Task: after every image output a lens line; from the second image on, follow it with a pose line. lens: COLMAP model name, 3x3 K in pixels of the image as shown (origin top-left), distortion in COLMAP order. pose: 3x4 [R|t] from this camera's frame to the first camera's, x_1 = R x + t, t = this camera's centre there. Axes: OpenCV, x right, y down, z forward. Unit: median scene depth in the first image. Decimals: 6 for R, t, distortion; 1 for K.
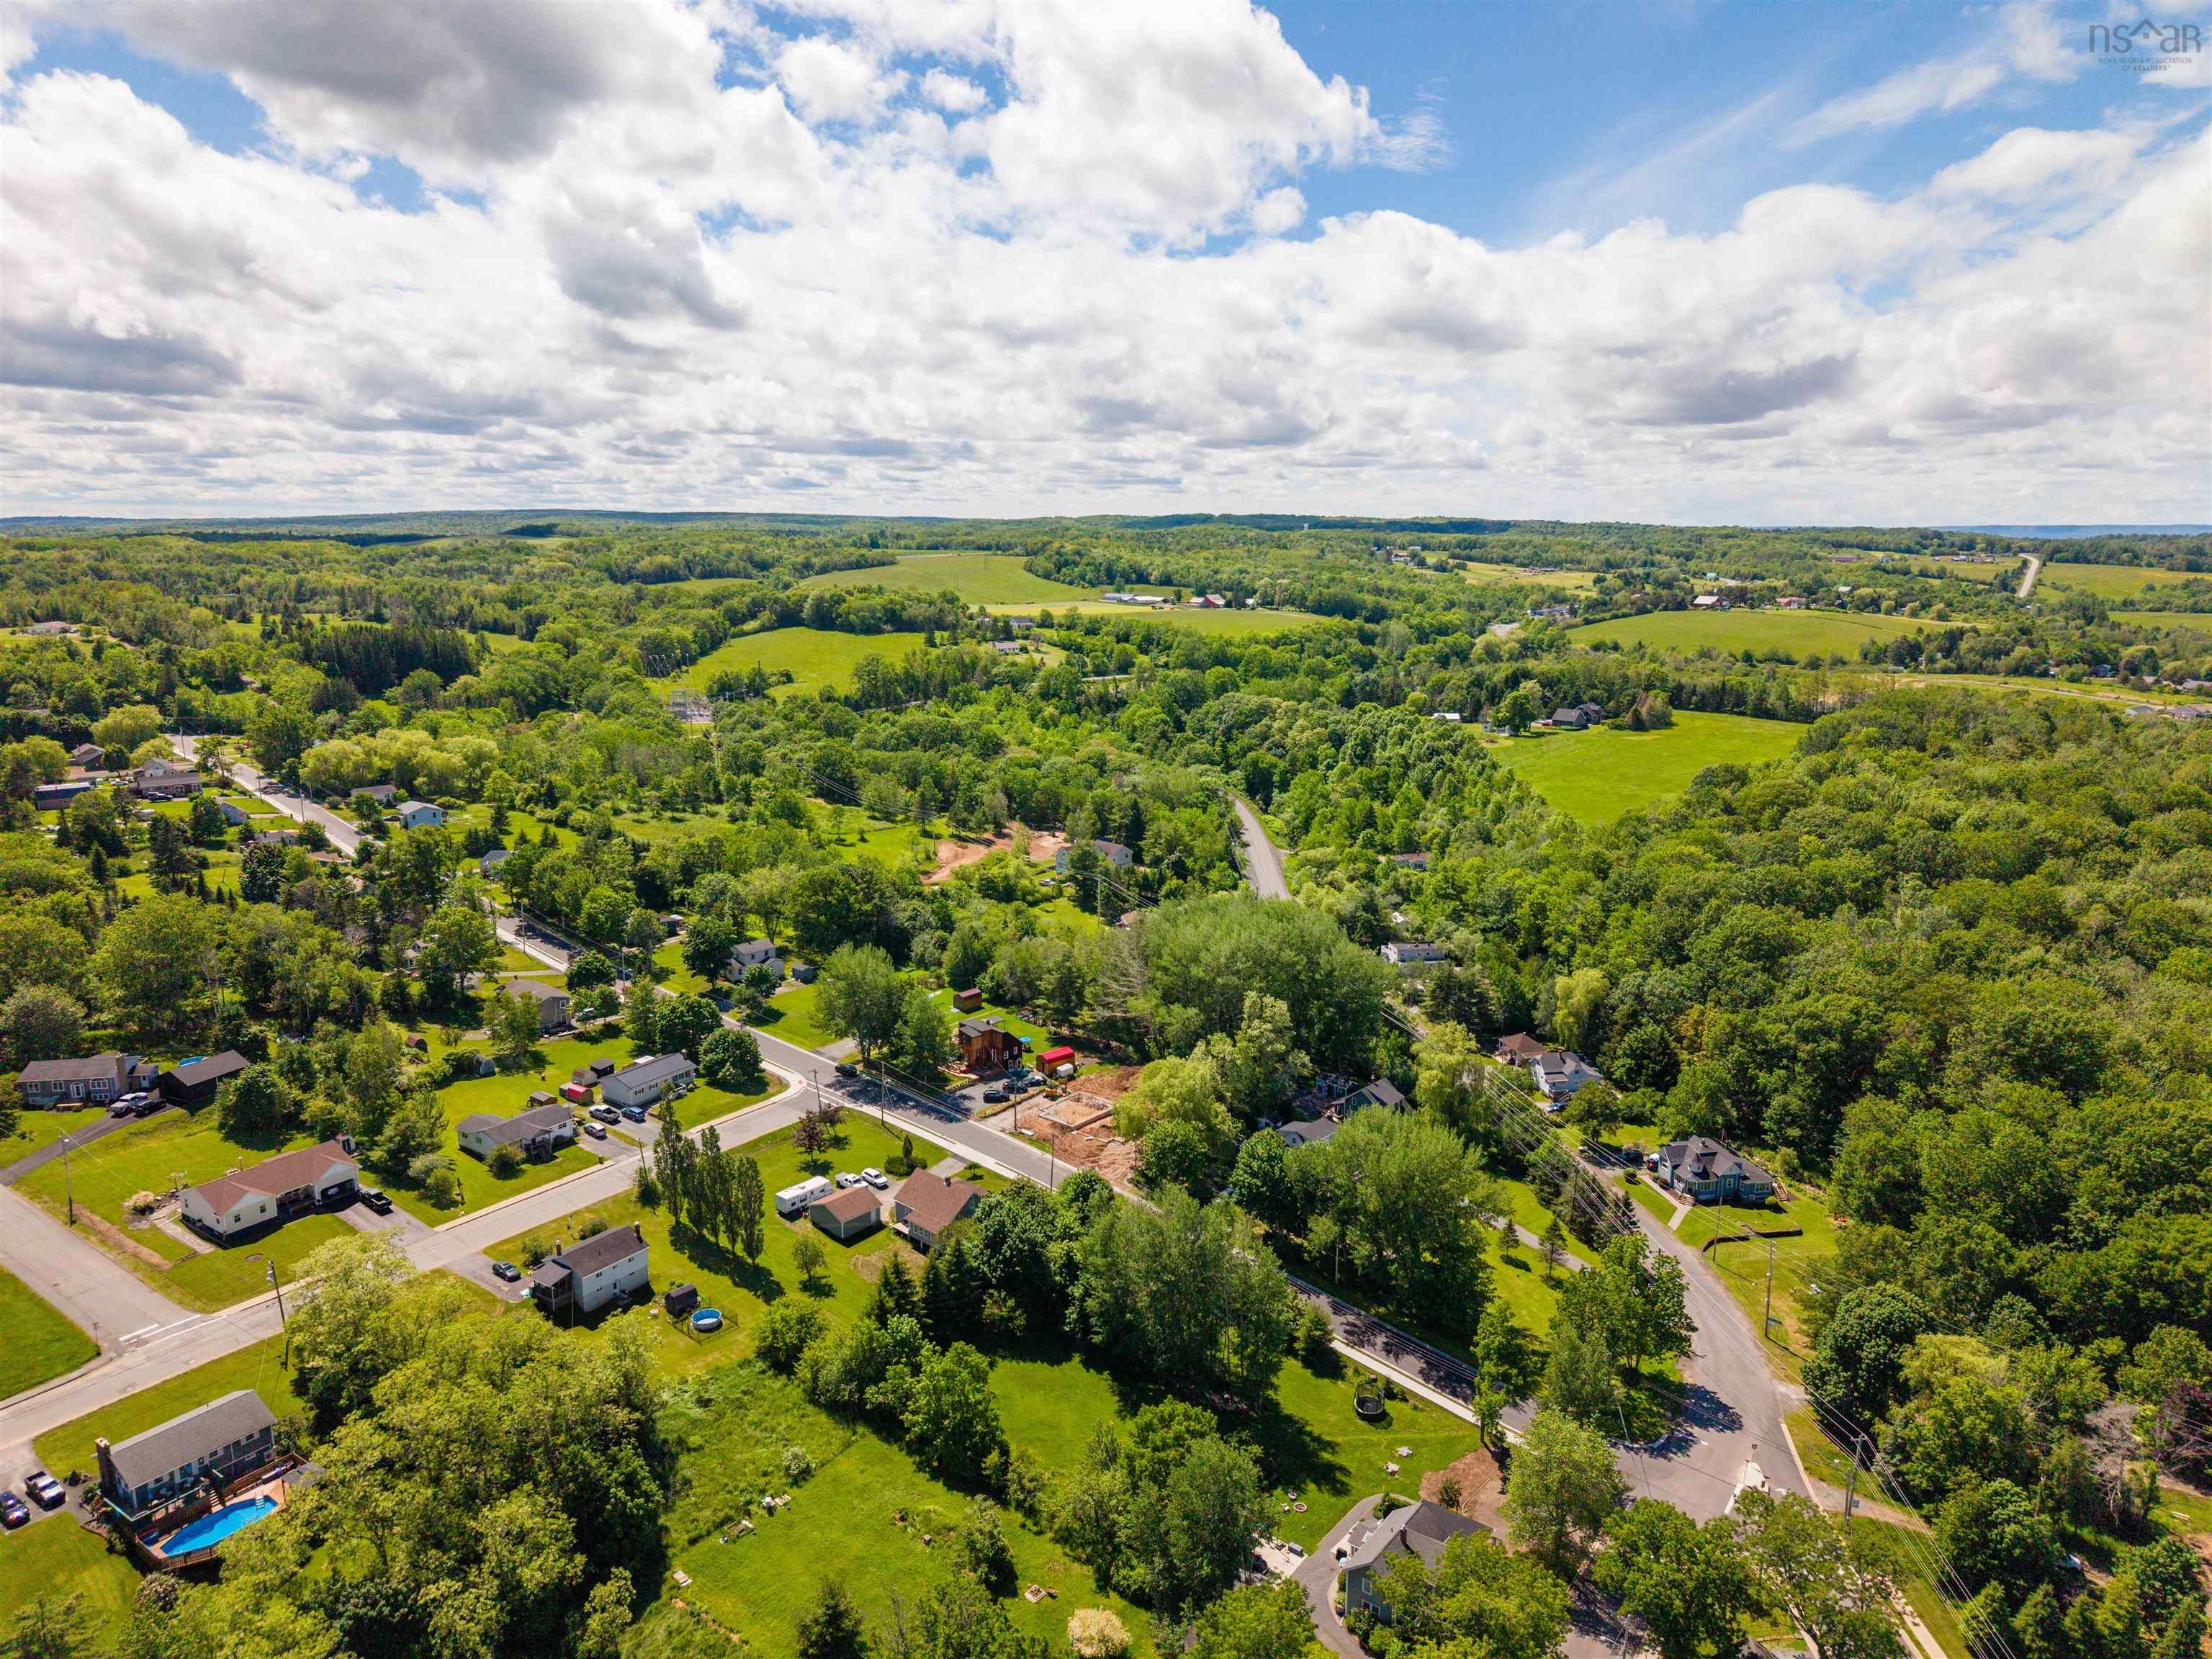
lens RADIAL K [[1508.2, 0, 1097.3], [0, 1508.2, 815.0], [0, 0, 1]] dist [0.005470, -0.002011]
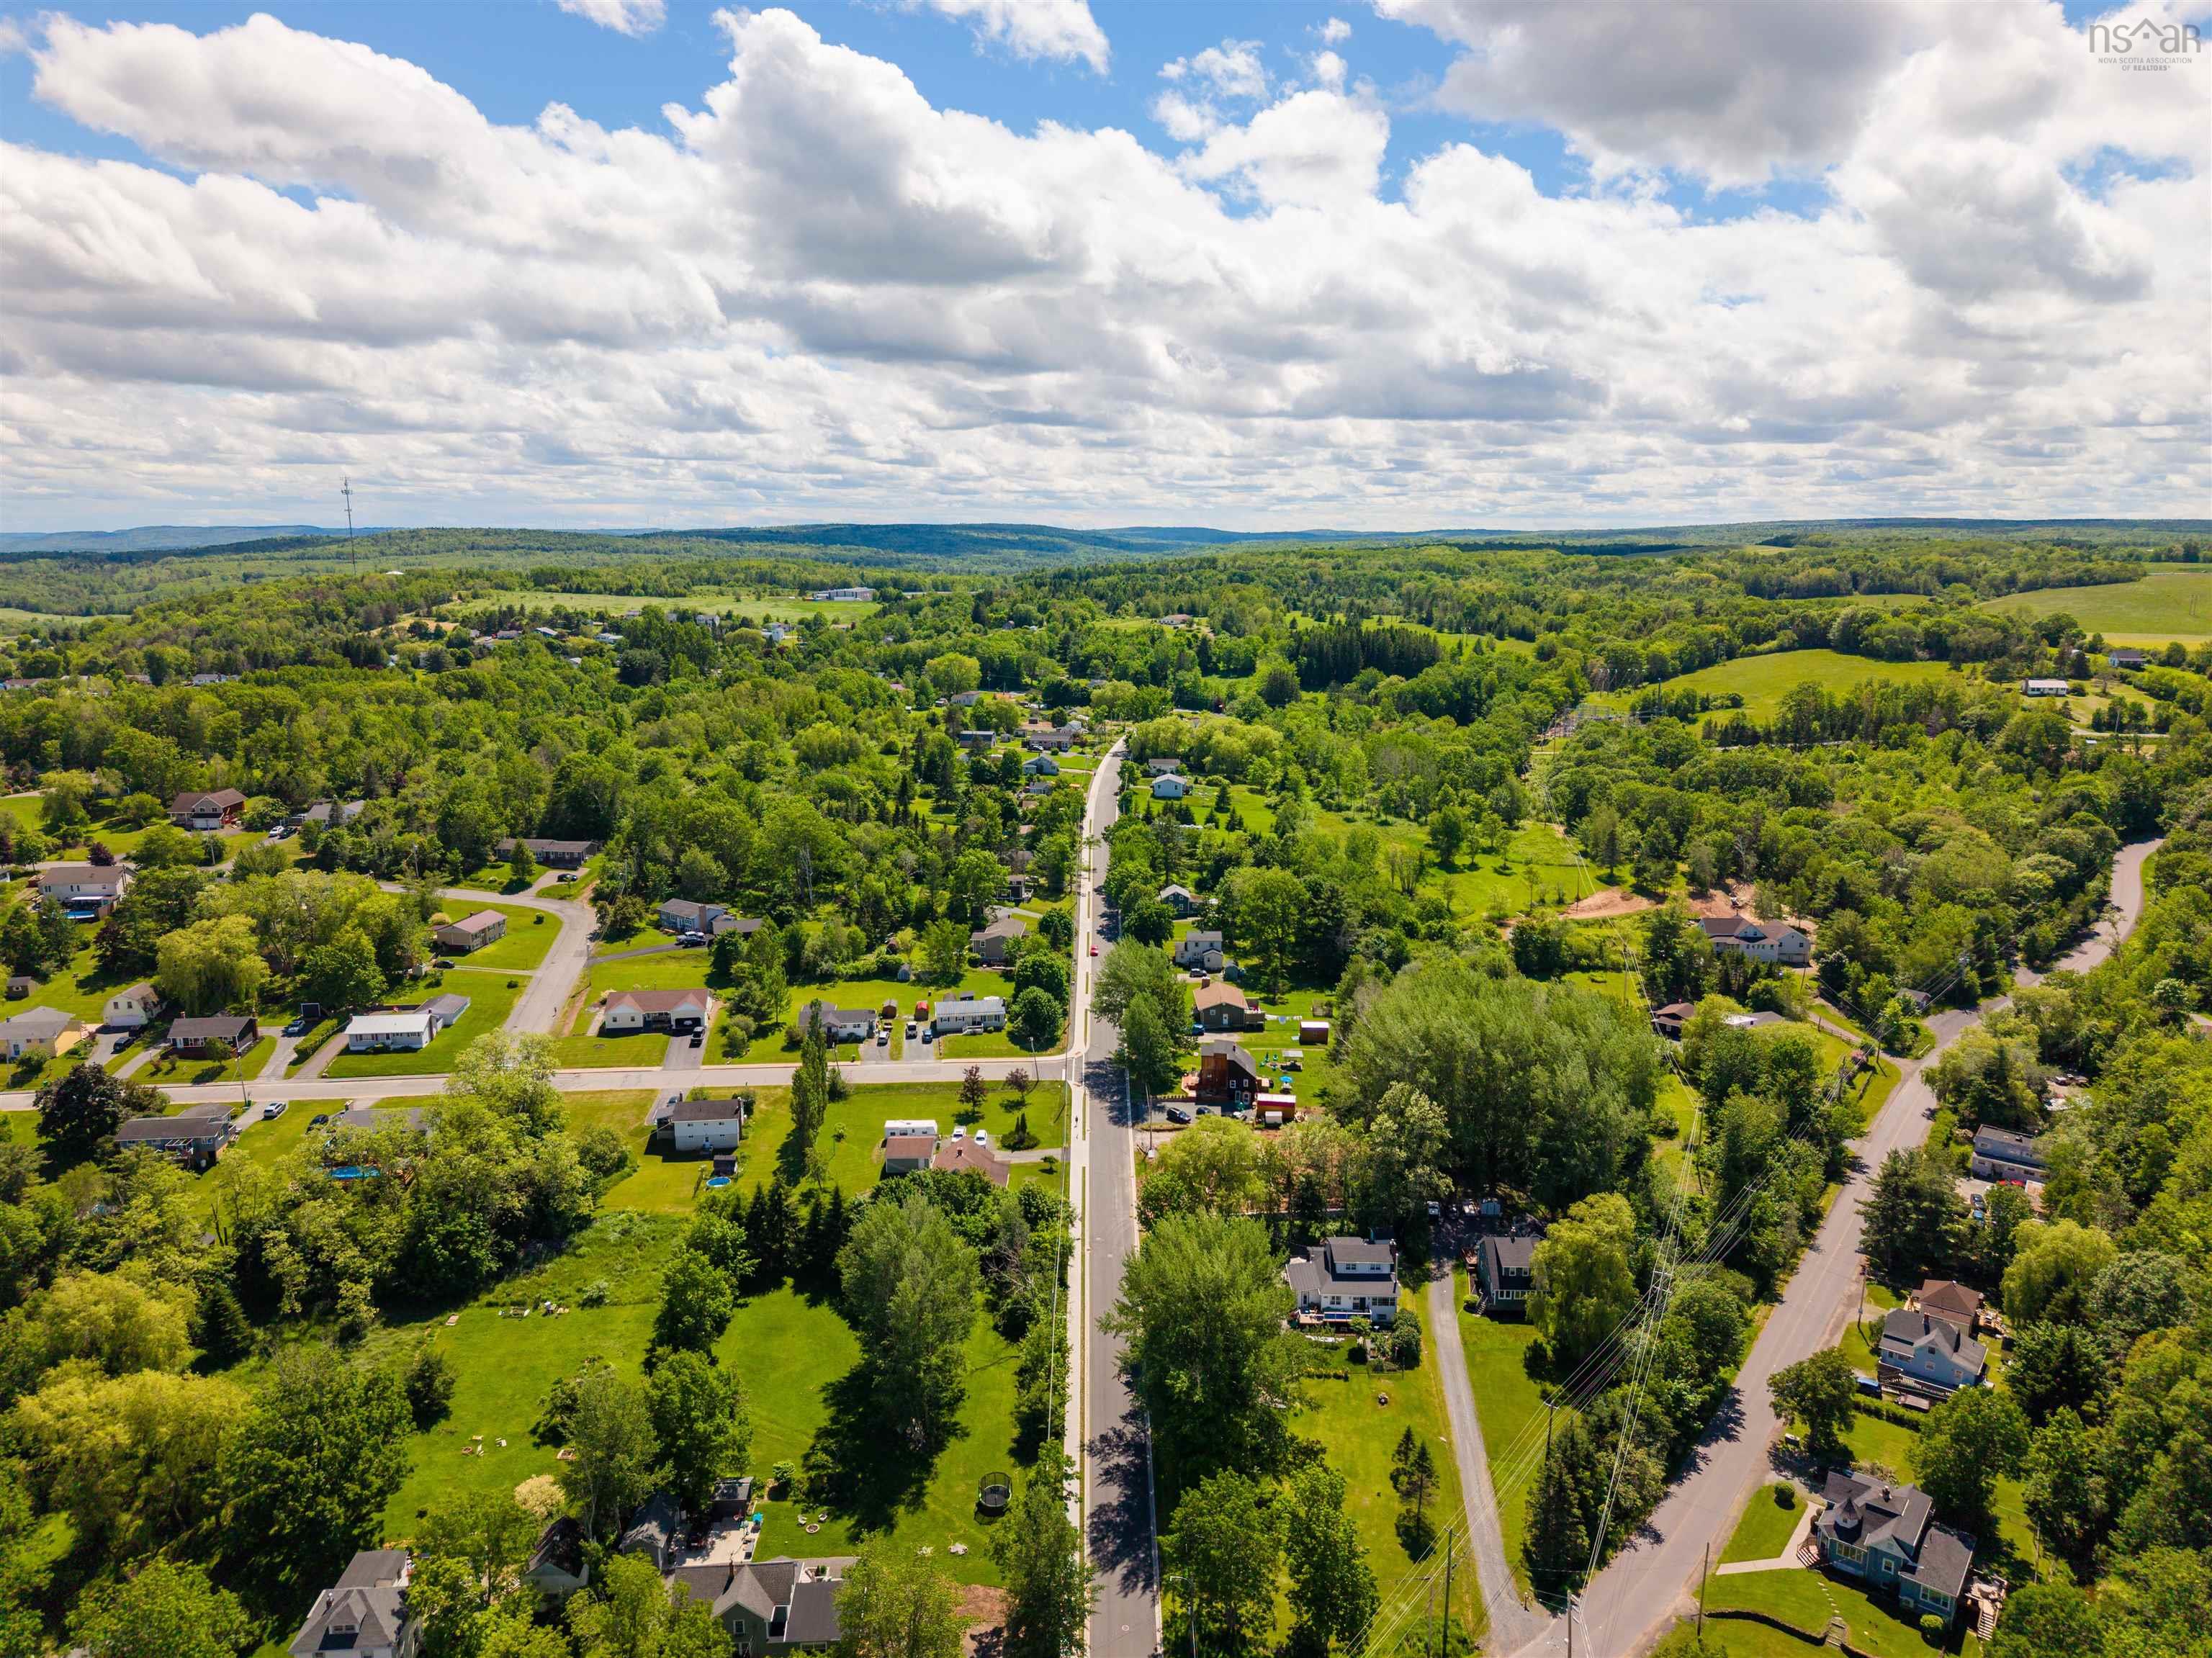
lens RADIAL K [[1529.8, 0, 1106.0], [0, 1529.8, 829.0], [0, 0, 1]] dist [0.010048, 0.005615]
pose [[0.651608, 0.140936, -0.745348, 0.103977], [-0.141819, 0.987897, 0.062816, -0.008732], [0.745180, 0.064774, 0.663710, 0.050289]]
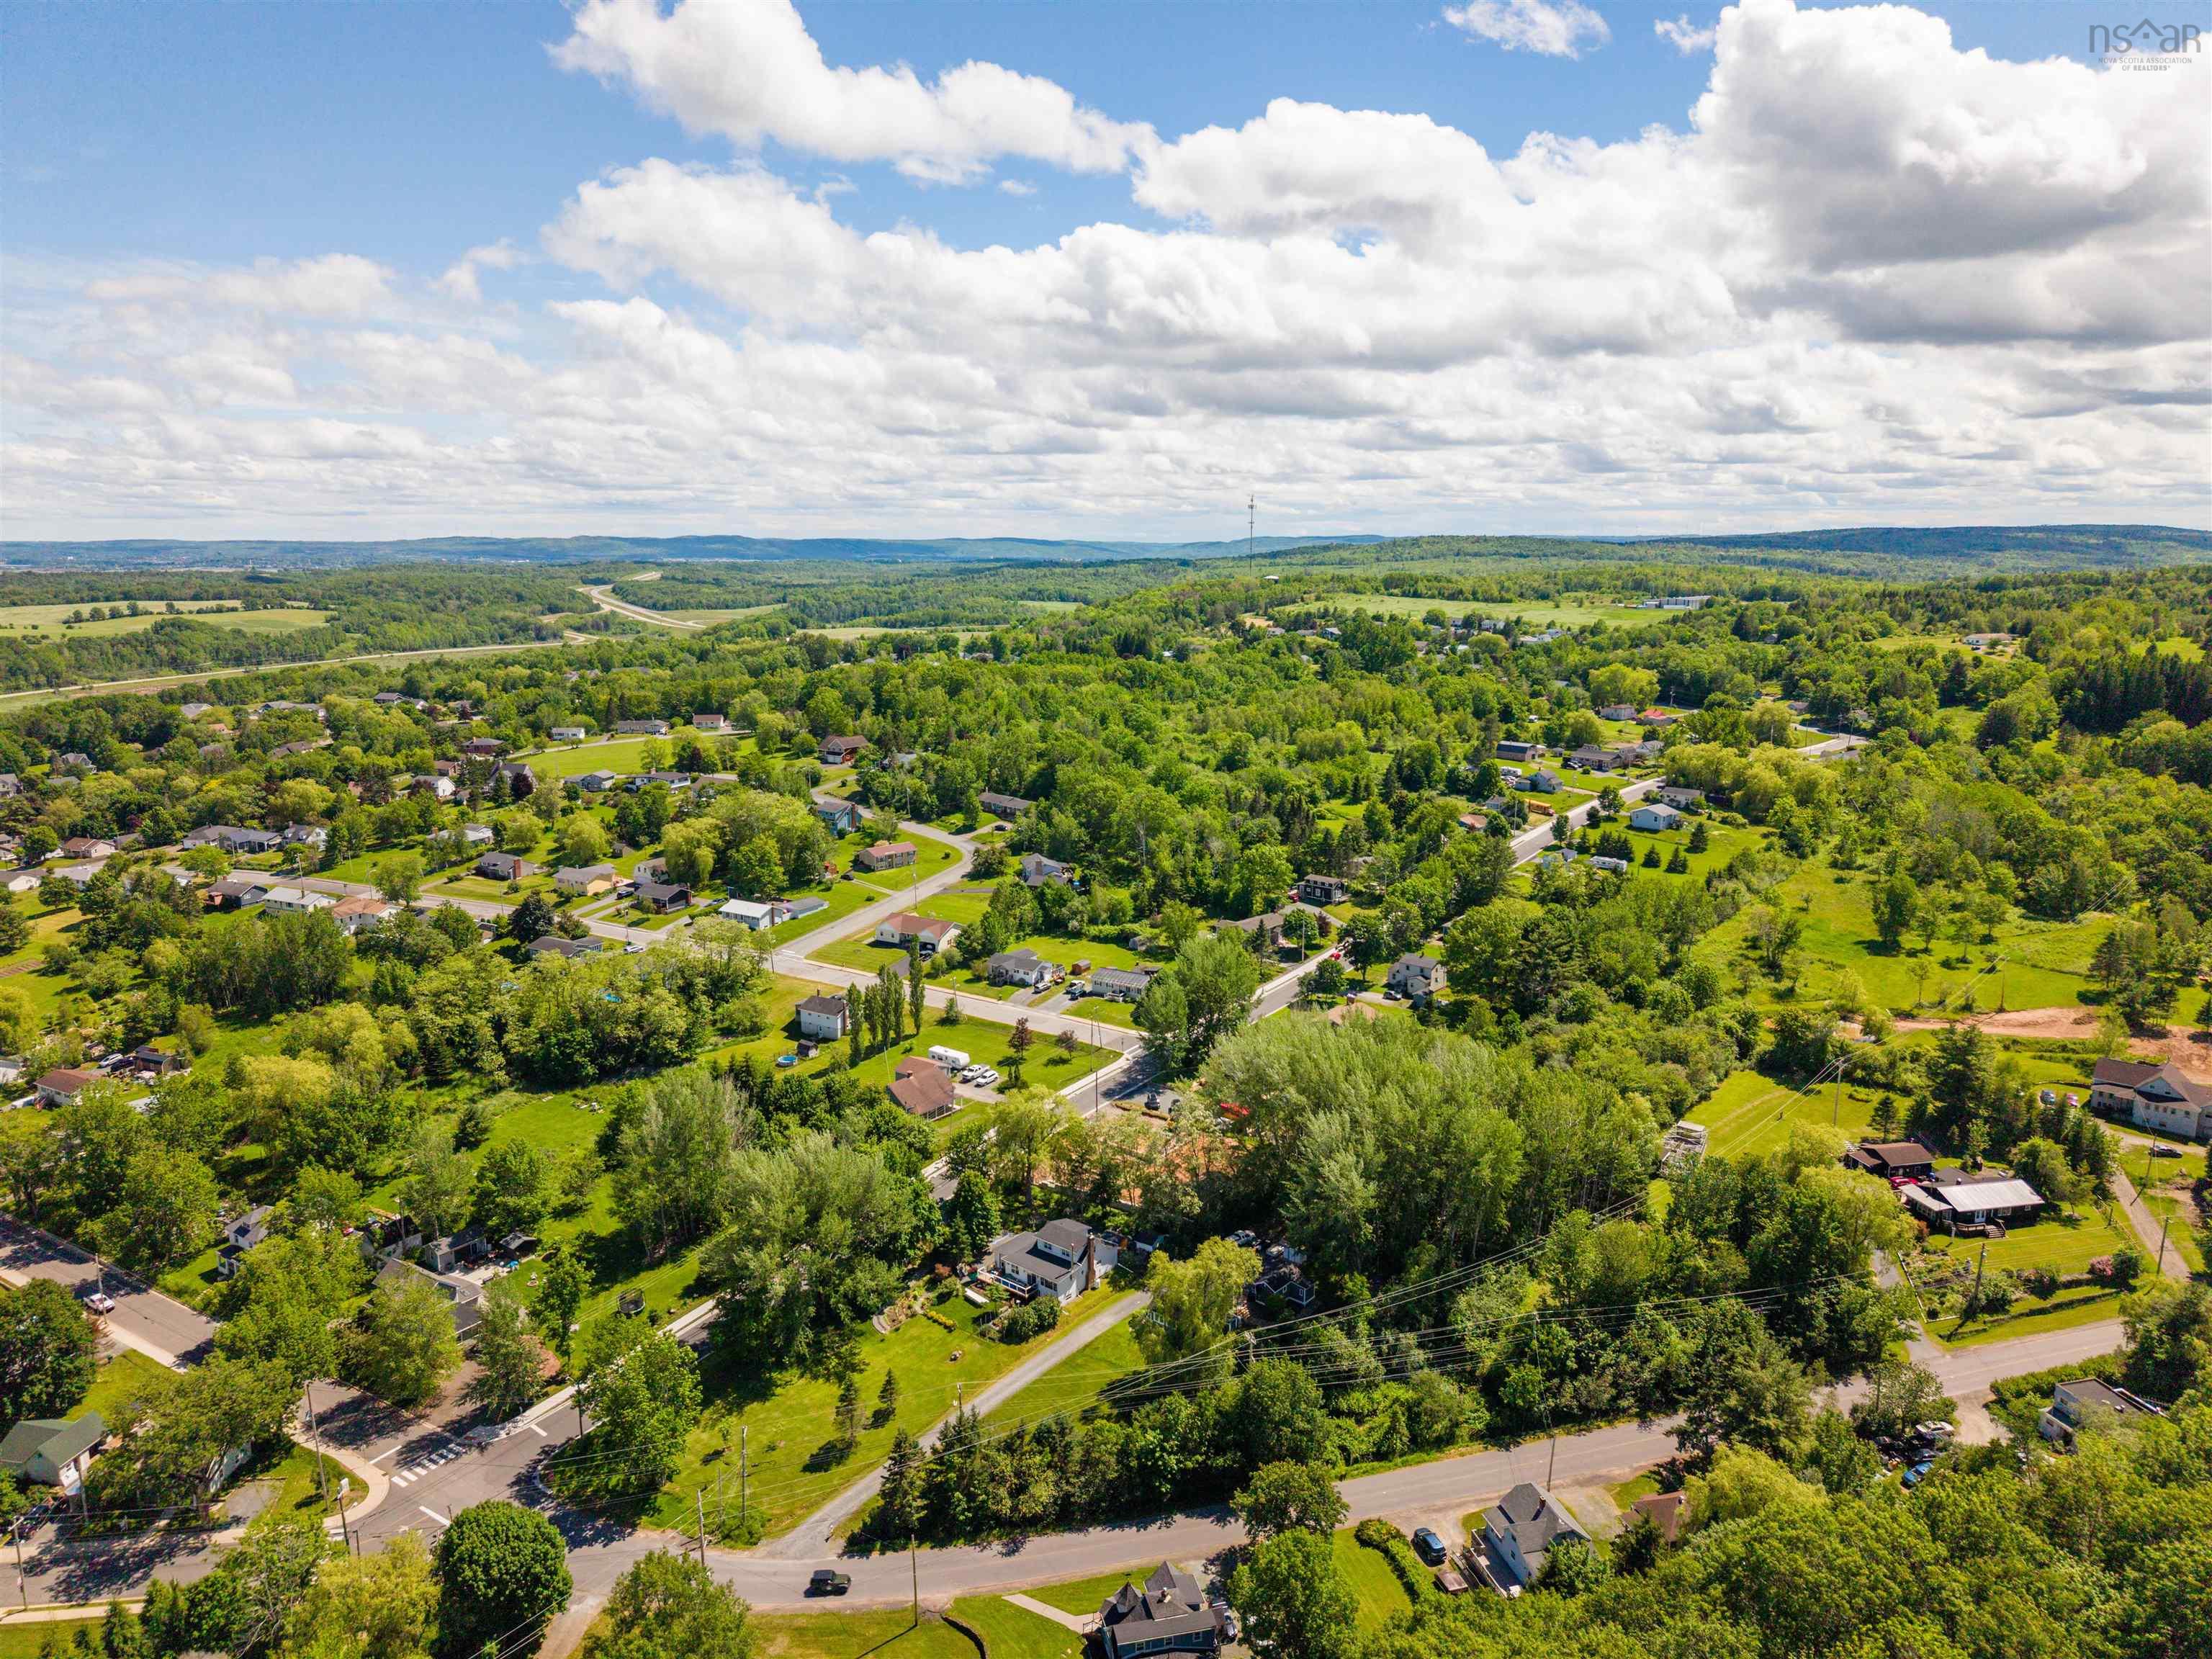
lens RADIAL K [[1513.1, 0, 1097.5], [0, 1513.1, 827.0], [0, 0, 1]] dist [0.025200, -0.009223]
pose [[0.033124, 0.182493, -0.982649, 0.154905], [-0.188142, 0.966750, 0.173198, -0.028132], [0.981583, 0.179141, 0.066358, 0.151443]]
